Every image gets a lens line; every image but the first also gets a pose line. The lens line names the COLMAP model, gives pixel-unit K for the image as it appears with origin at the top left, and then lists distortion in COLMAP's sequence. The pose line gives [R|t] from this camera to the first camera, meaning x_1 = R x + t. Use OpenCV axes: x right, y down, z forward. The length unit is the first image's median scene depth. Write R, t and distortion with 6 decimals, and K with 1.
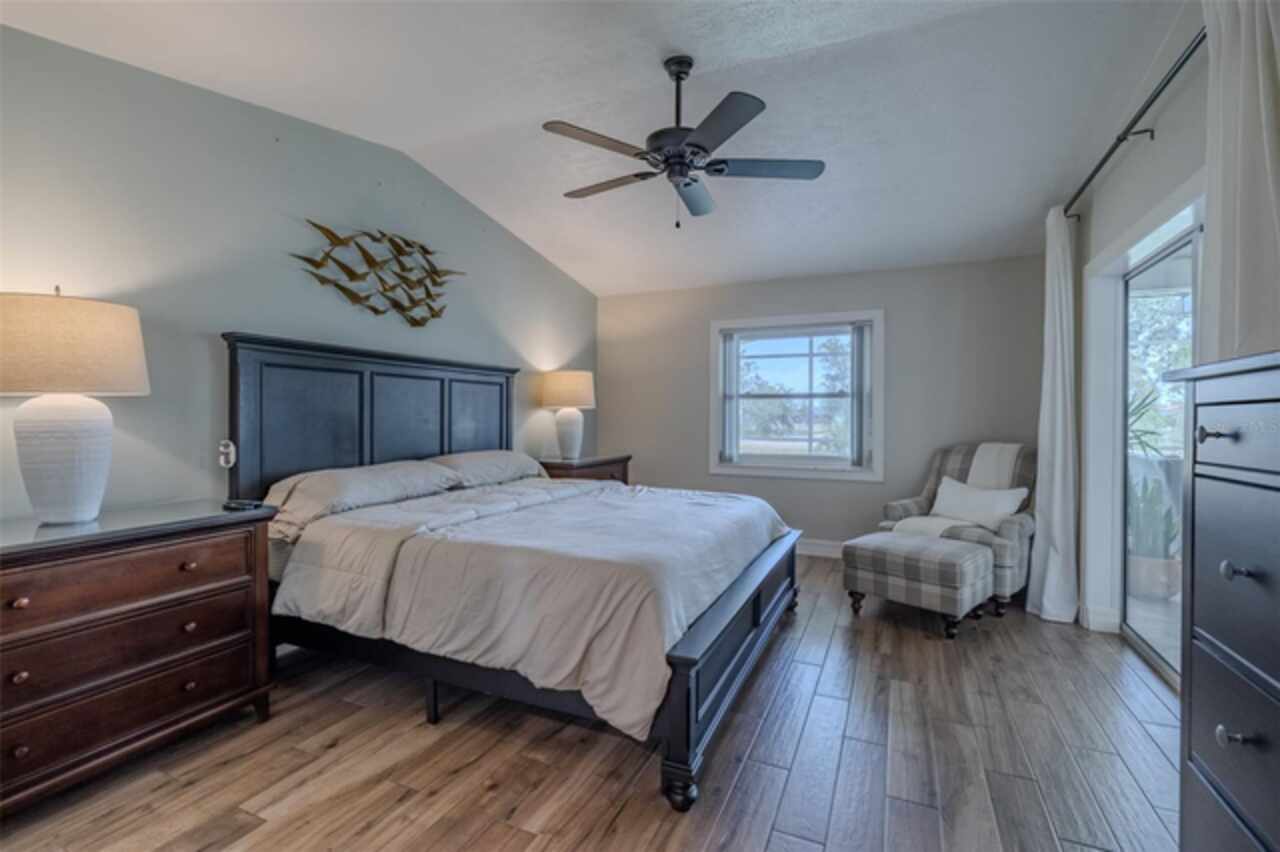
lens RADIAL K [[569.0, 0, 638.9], [0, 569.0, 420.9], [0, 0, 1]] dist [-0.000607, -0.000501]
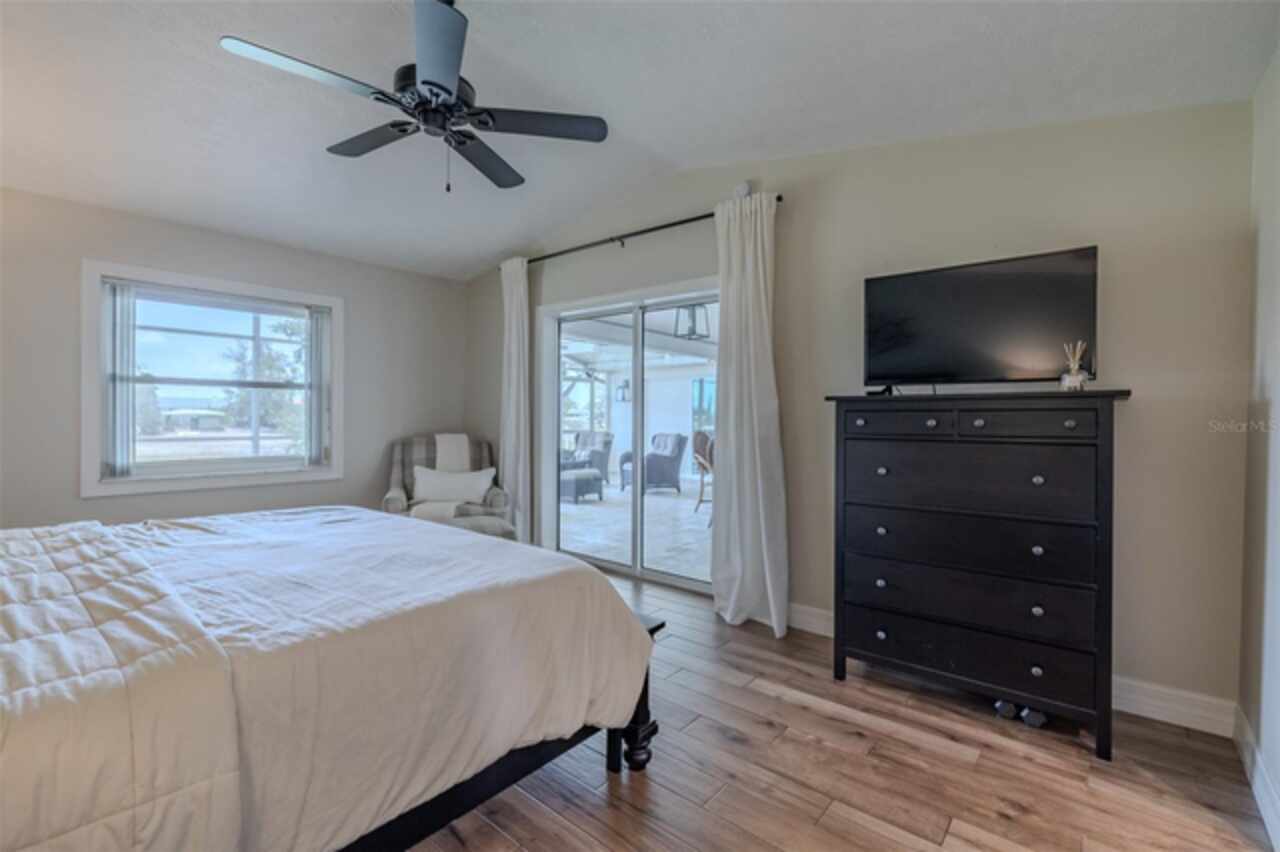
lens RADIAL K [[569.0, 0, 638.9], [0, 569.0, 420.9], [0, 0, 1]] dist [-0.000607, -0.000501]
pose [[0.275712, -0.011458, 0.961172, -0.356099], [-0.000707, 0.999926, 0.012123, -0.002449], [-0.961240, -0.004022, 0.275683, 0.252884]]
